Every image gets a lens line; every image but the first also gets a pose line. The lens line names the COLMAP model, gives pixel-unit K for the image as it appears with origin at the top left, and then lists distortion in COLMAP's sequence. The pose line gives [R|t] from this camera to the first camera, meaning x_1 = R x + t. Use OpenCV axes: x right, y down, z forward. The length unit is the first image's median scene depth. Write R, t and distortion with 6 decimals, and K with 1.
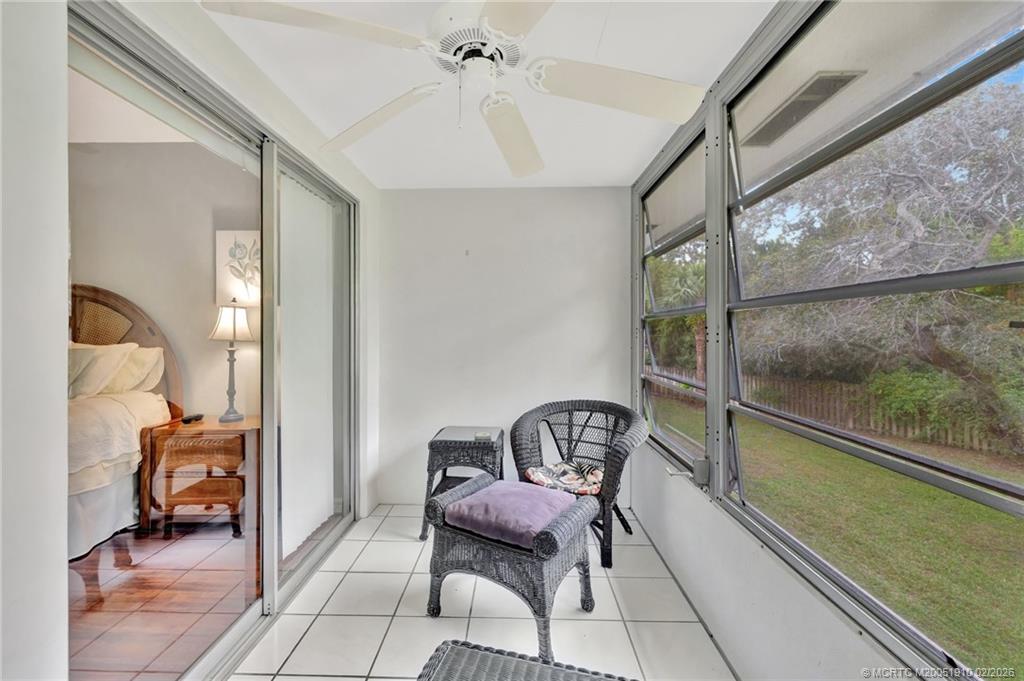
lens RADIAL K [[433.9, 0, 509.1], [0, 433.9, 331.0], [0, 0, 1]] dist [-0.001444, -0.000561]
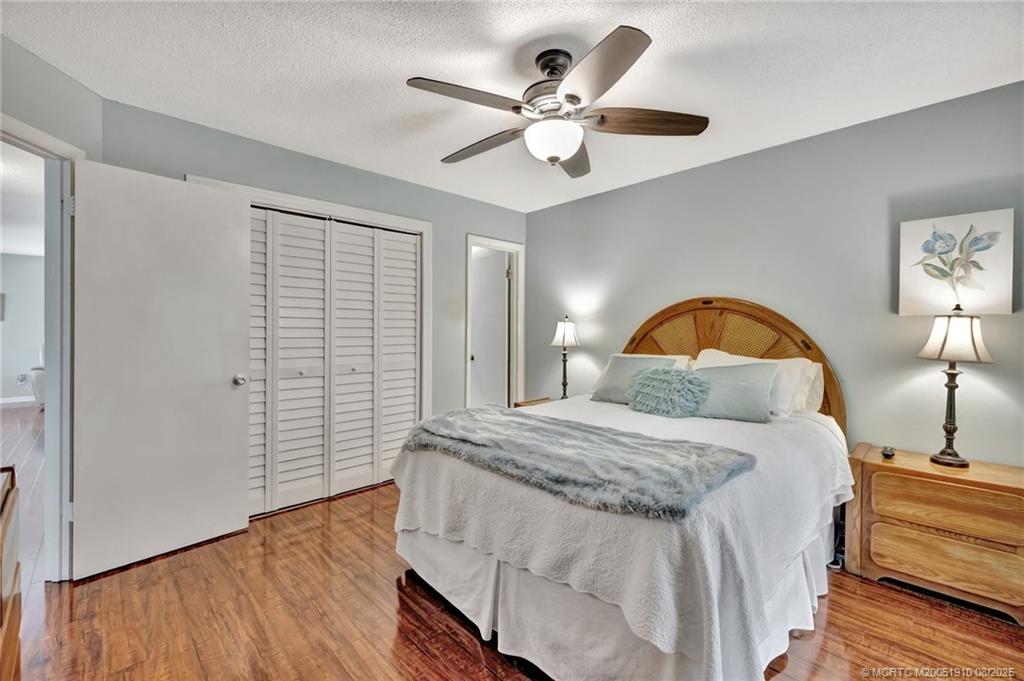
lens RADIAL K [[433.9, 0, 509.1], [0, 433.9, 331.0], [0, 0, 1]] dist [-0.001444, -0.000561]
pose [[0.711915, 0.008720, -0.702212, -0.628475], [-0.007241, 0.999961, 0.005076, -0.027033], [0.702229, 0.001471, 0.711950, -0.090596]]
